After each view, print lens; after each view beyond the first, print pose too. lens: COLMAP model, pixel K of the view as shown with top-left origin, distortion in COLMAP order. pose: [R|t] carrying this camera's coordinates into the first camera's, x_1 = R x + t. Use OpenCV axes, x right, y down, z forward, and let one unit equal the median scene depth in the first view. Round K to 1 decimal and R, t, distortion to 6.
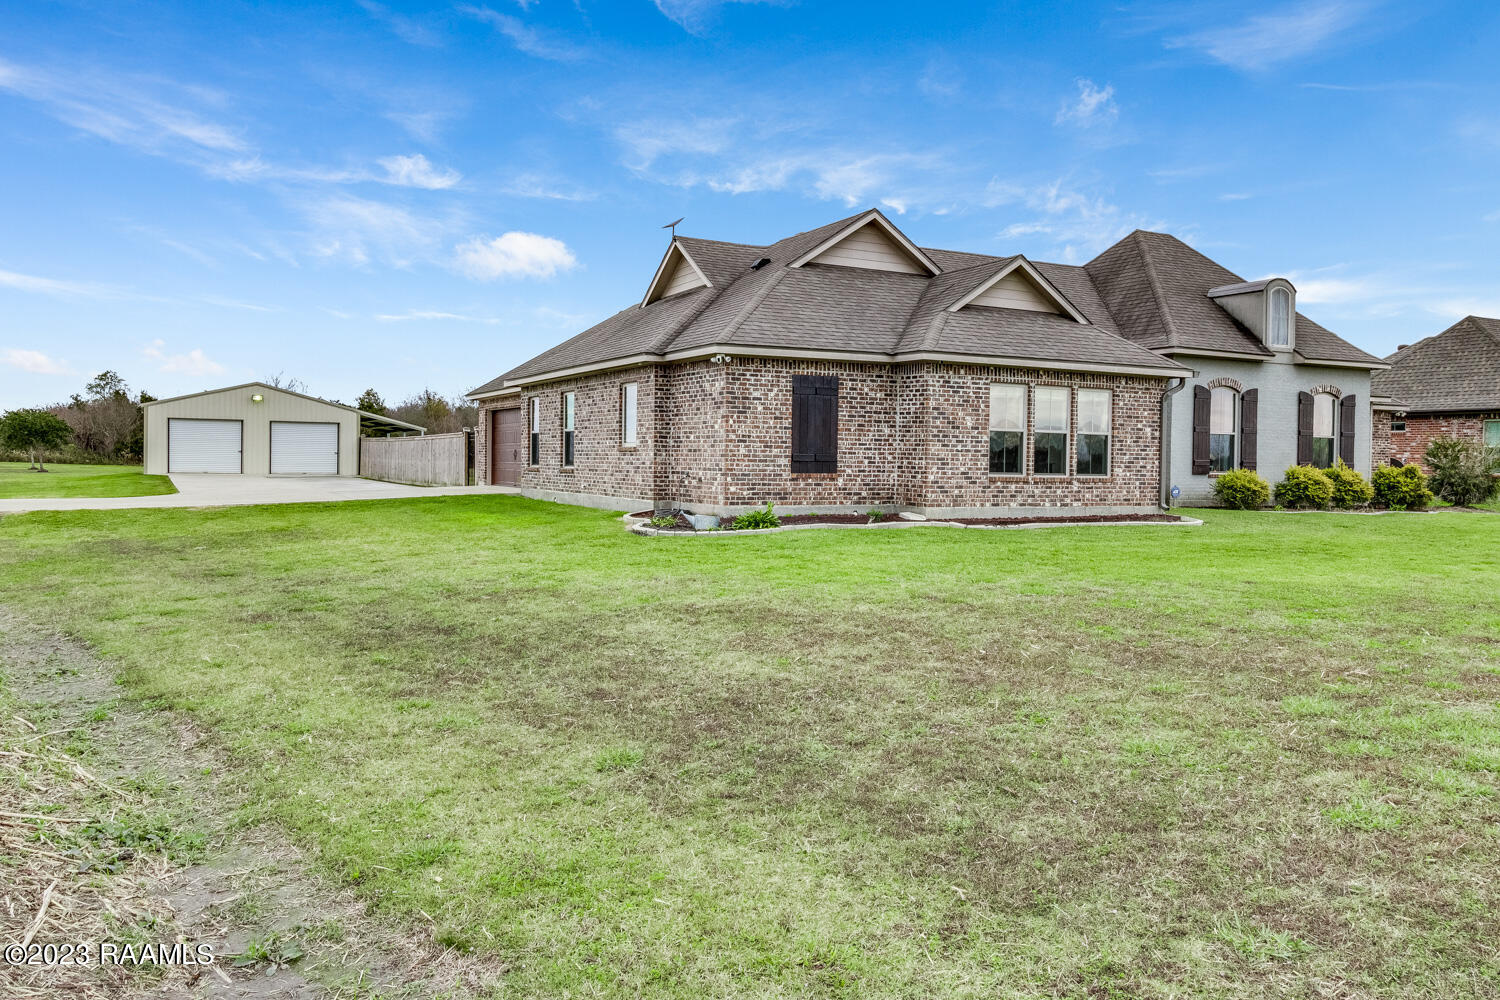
lens RADIAL K [[765.1, 0, 755.8], [0, 765.1, 480.6], [0, 0, 1]] dist [-0.000735, -0.000104]
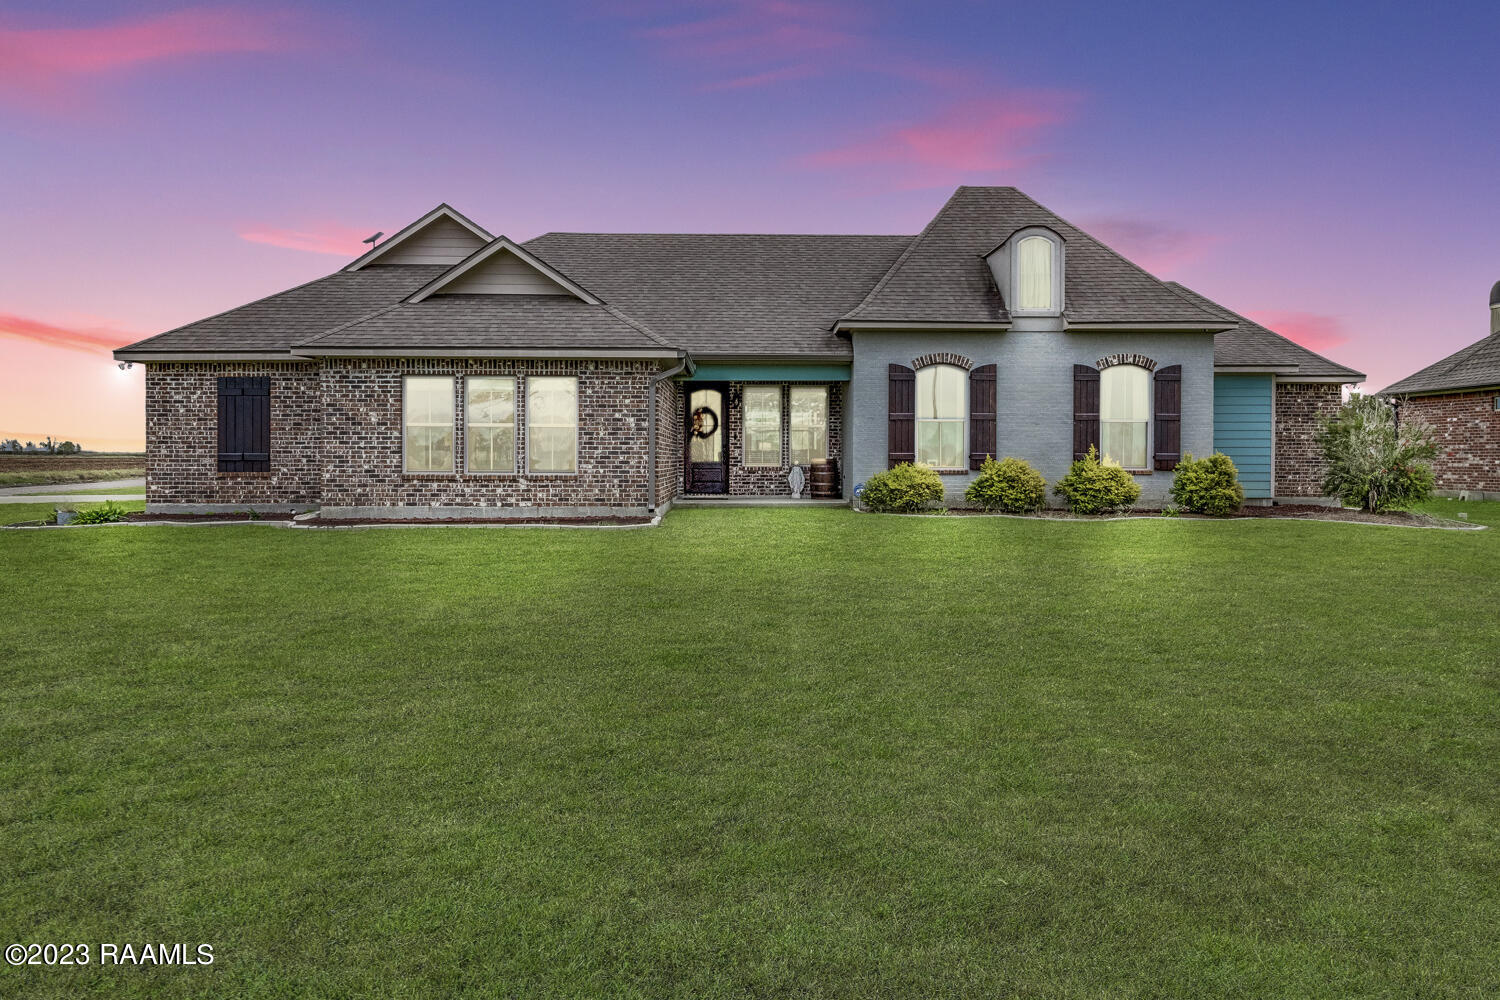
lens RADIAL K [[738.9, 0, 748.6], [0, 738.9, 475.8], [0, 0, 1]] dist [-0.000156, -0.000107]
pose [[0.950536, -0.005467, -0.310566, 1.013199], [0.003586, 0.999972, -0.006628, 0.004178], [0.310593, 0.005186, 0.950529, 0.266708]]
